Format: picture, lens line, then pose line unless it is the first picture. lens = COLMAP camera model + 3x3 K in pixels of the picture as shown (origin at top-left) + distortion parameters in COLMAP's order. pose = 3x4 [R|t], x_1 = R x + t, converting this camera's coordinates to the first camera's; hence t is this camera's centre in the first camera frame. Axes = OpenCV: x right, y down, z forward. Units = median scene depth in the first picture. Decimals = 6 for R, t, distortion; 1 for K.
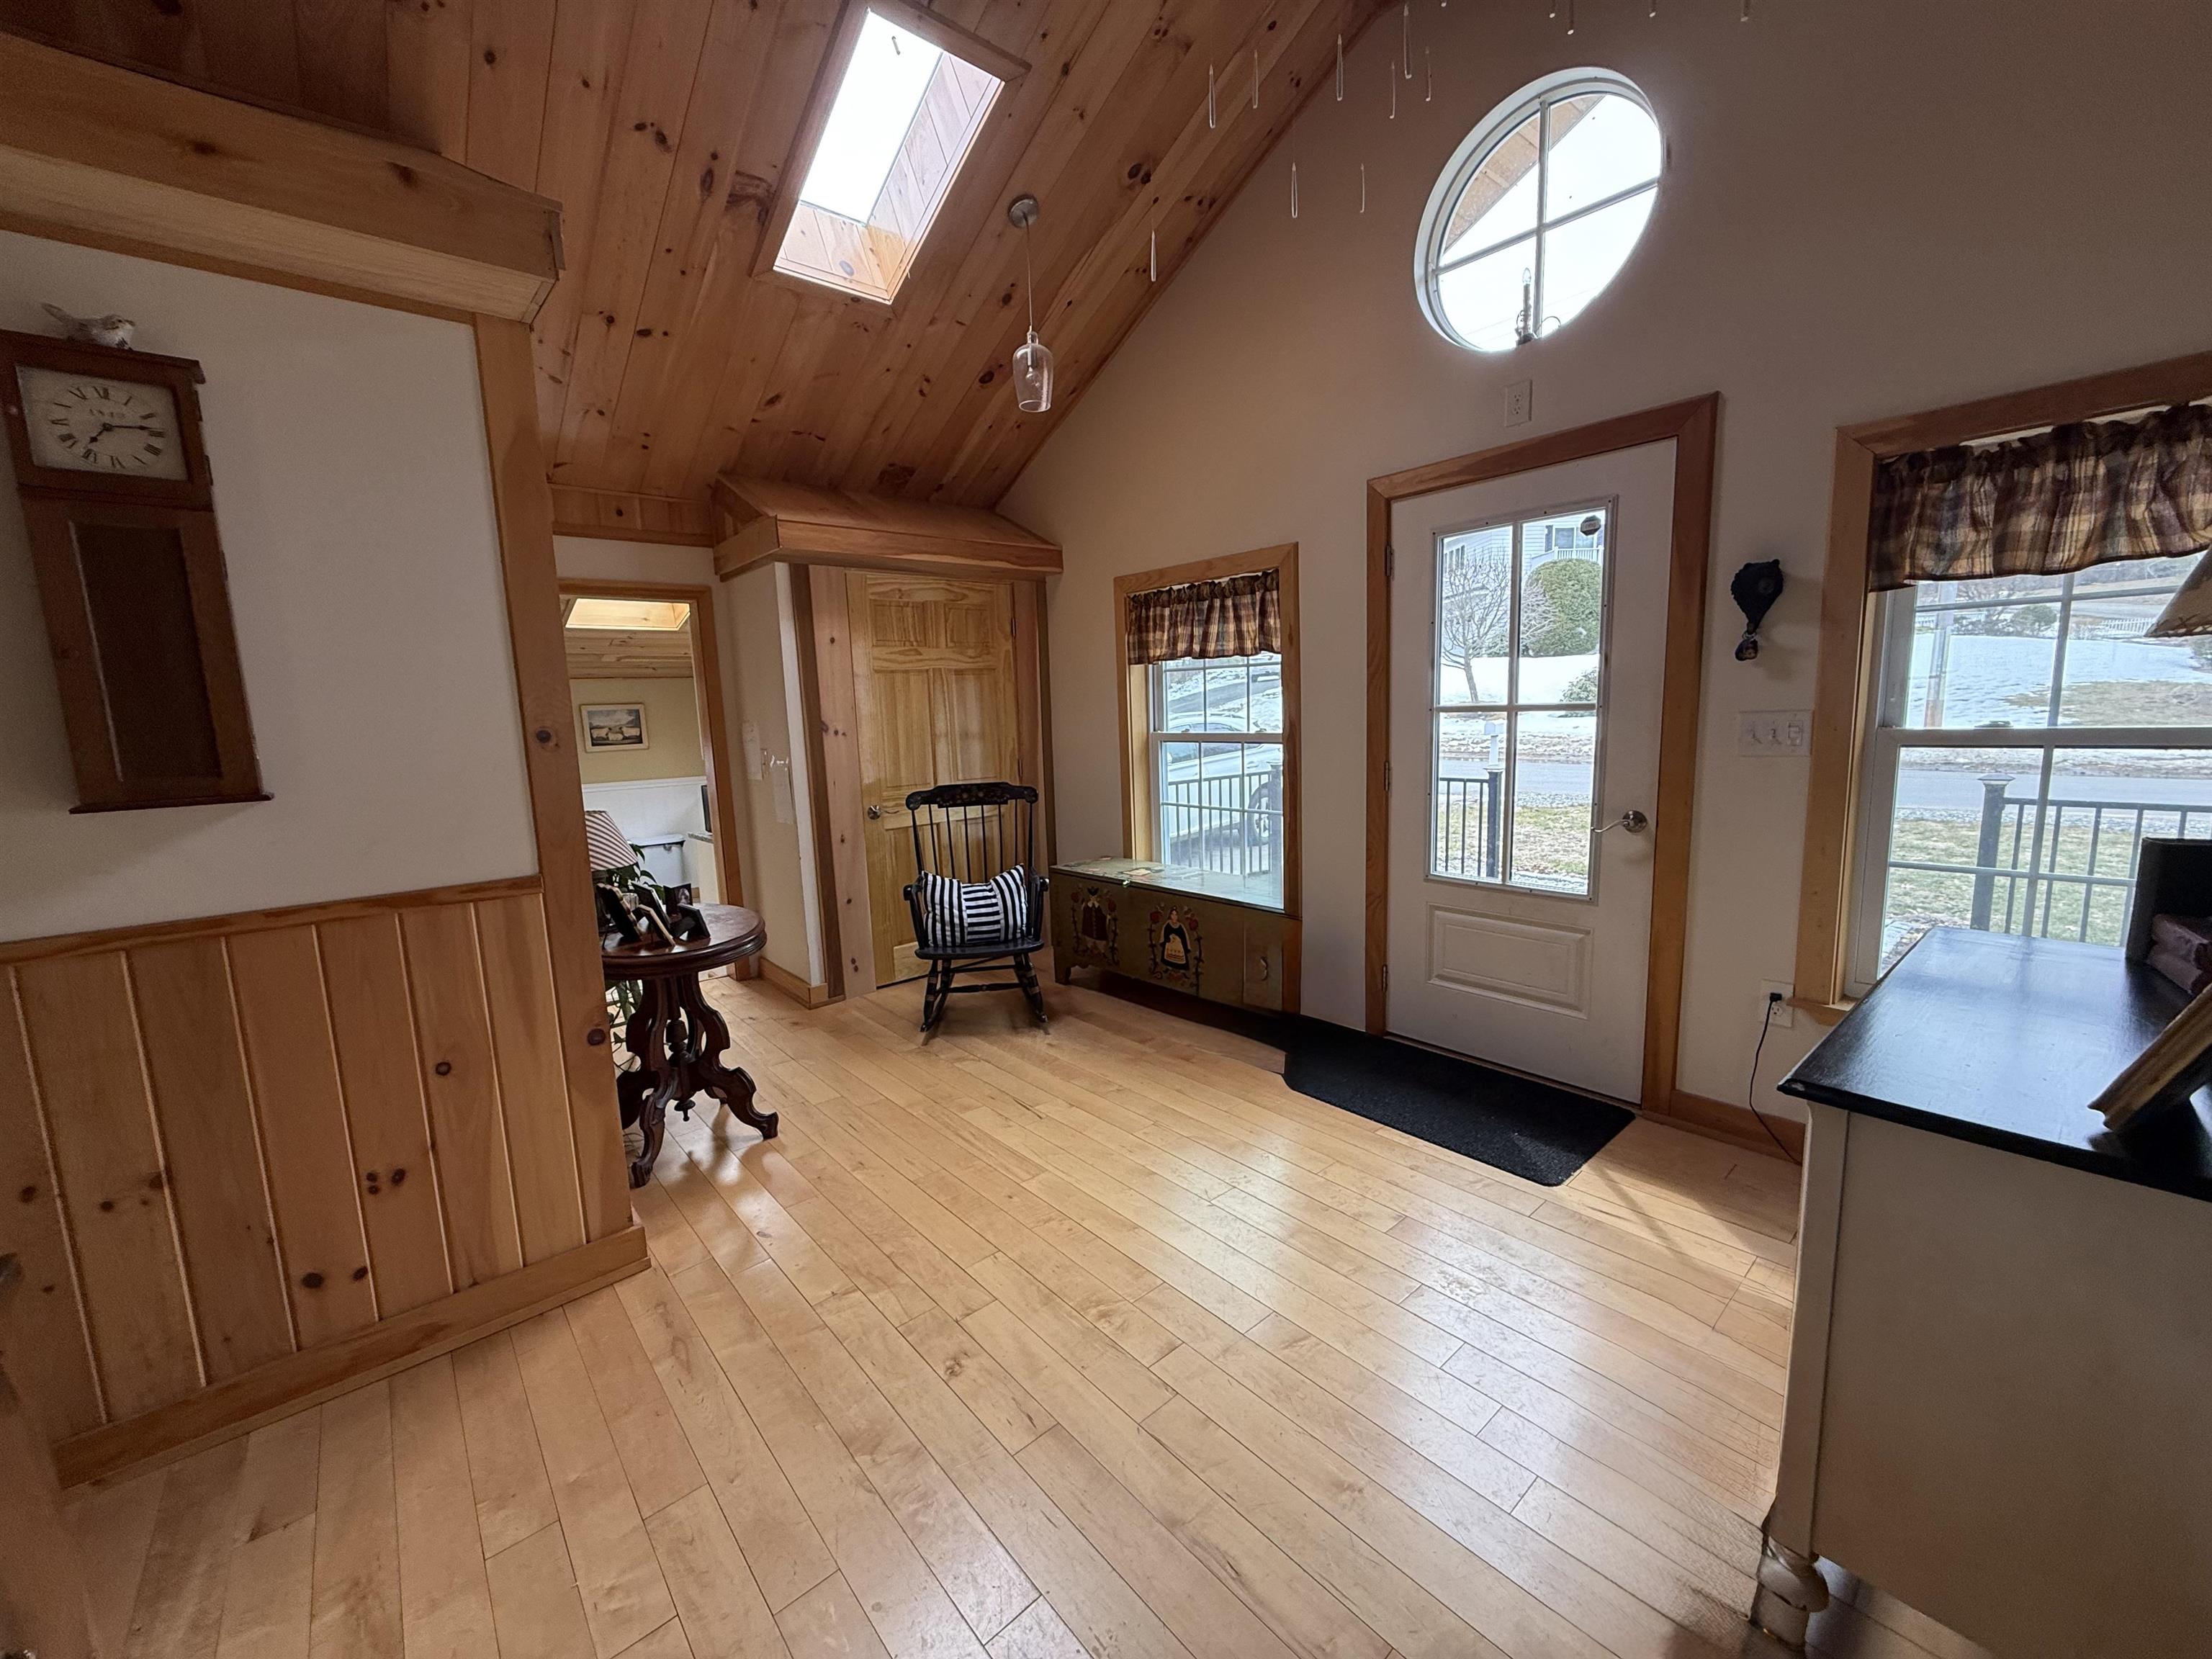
lens RADIAL K [[874.7, 0, 1105.2], [0, 874.7, 831.0], [0, 0, 1]] dist [0.000156, 0.000112]
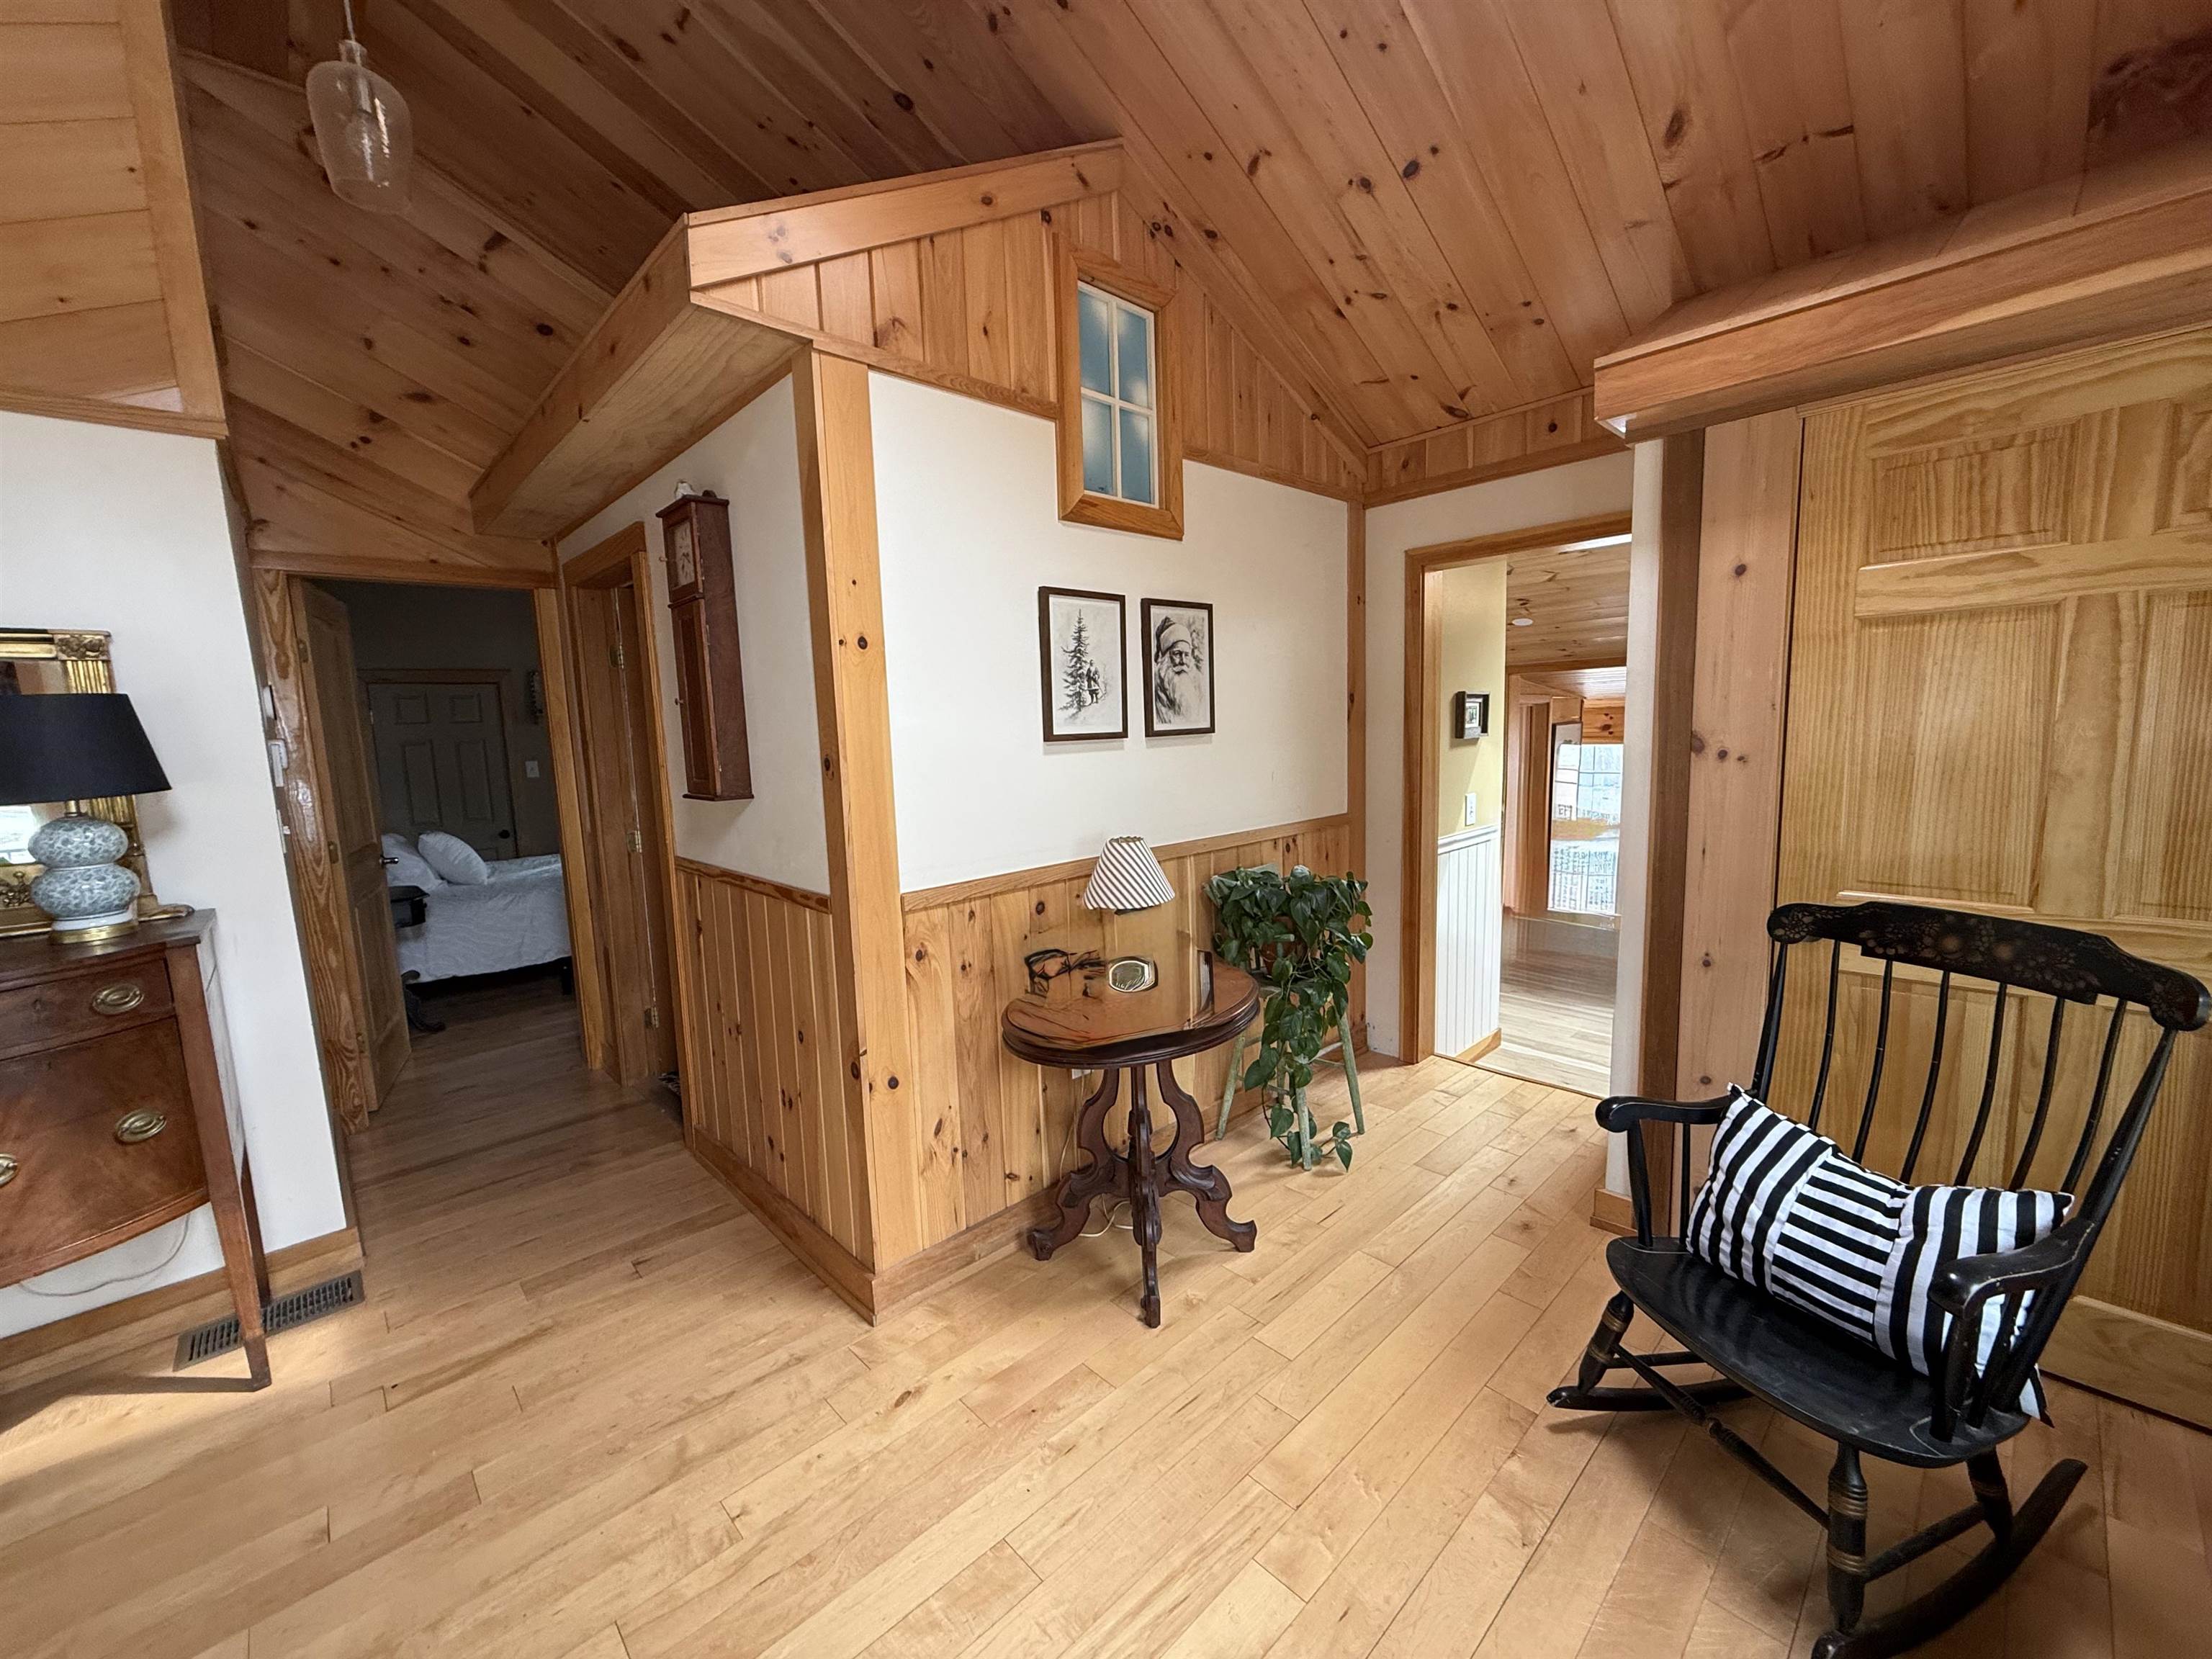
lens RADIAL K [[874.7, 0, 1106.7], [0, 874.7, 833.3], [0, 0, 1]] dist [0.000156, 0.000112]
pose [[0.042698, 0.156903, -0.986691, 0.236625], [-0.108101, 0.982519, 0.151562, -0.135188], [0.993223, 0.100191, 0.058913, 0.793921]]
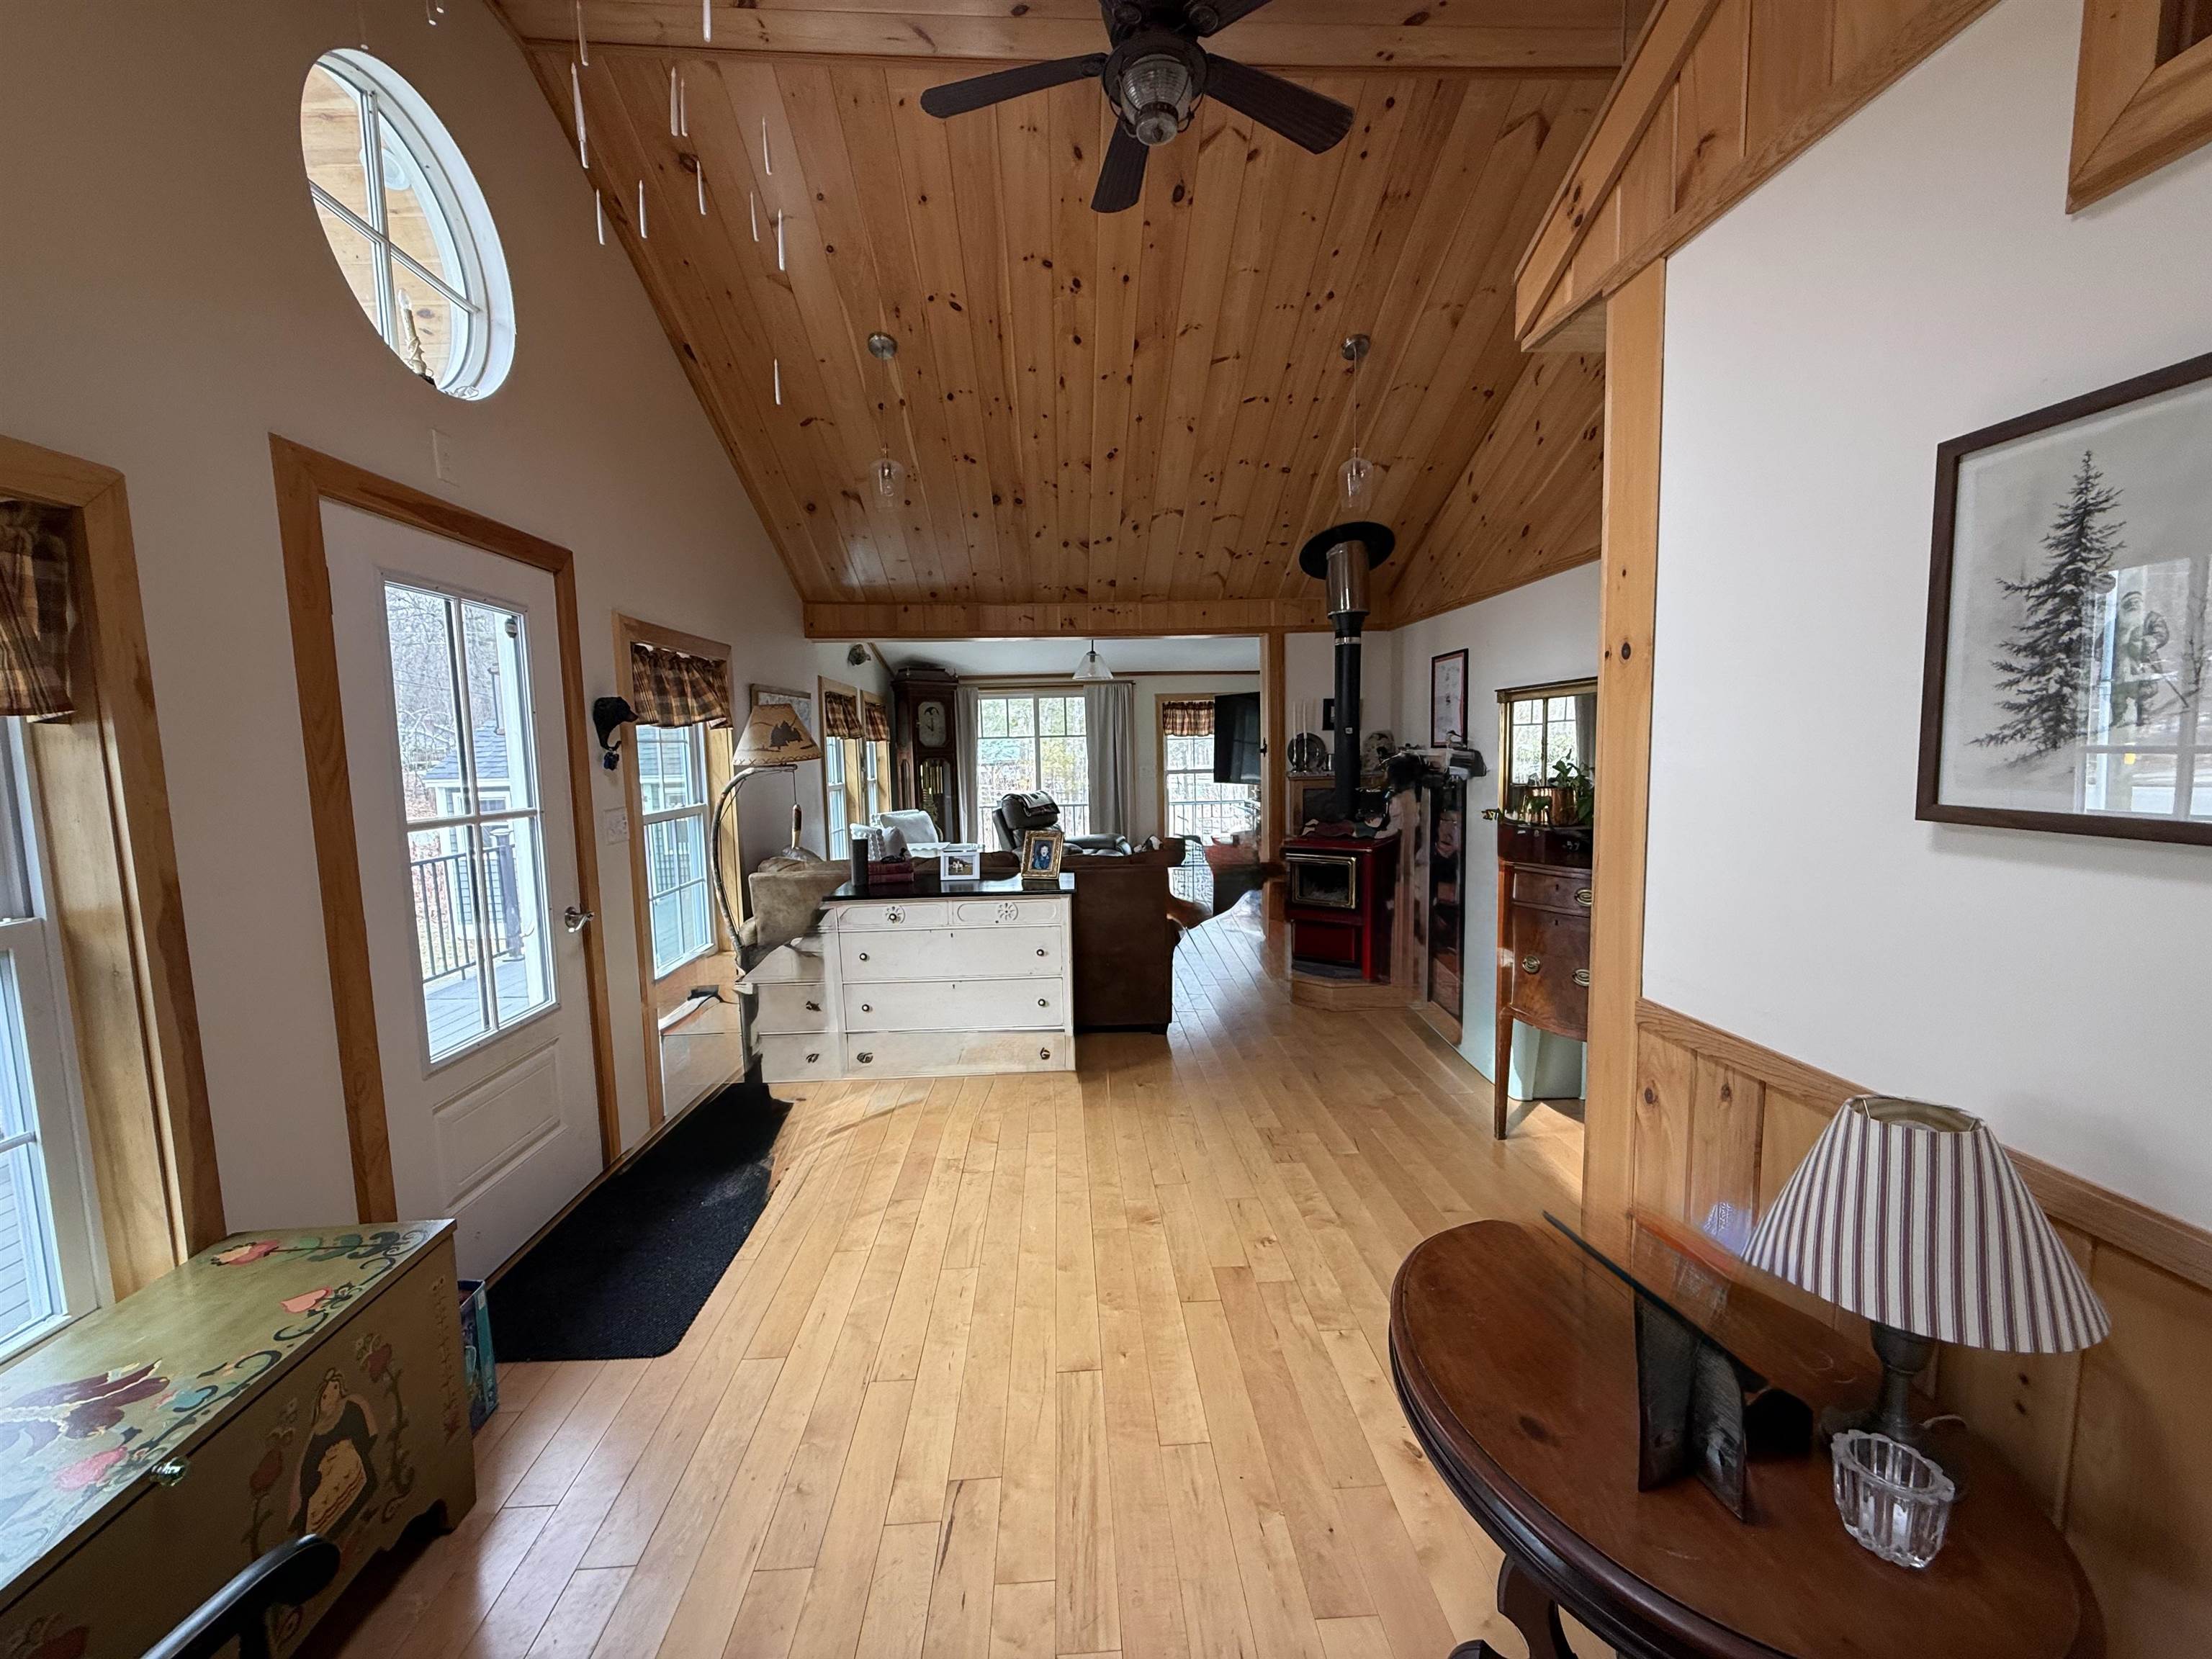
lens RADIAL K [[874.7, 0, 1101.9], [0, 874.7, 825.9], [0, 0, 1]] dist [0.000156, 0.000112]
pose [[-0.784714, -0.002512, 0.619853, -0.477320], [0.139668, 0.973560, 0.180761, -0.188200], [-0.603918, 0.228419, -0.763615, 1.194678]]
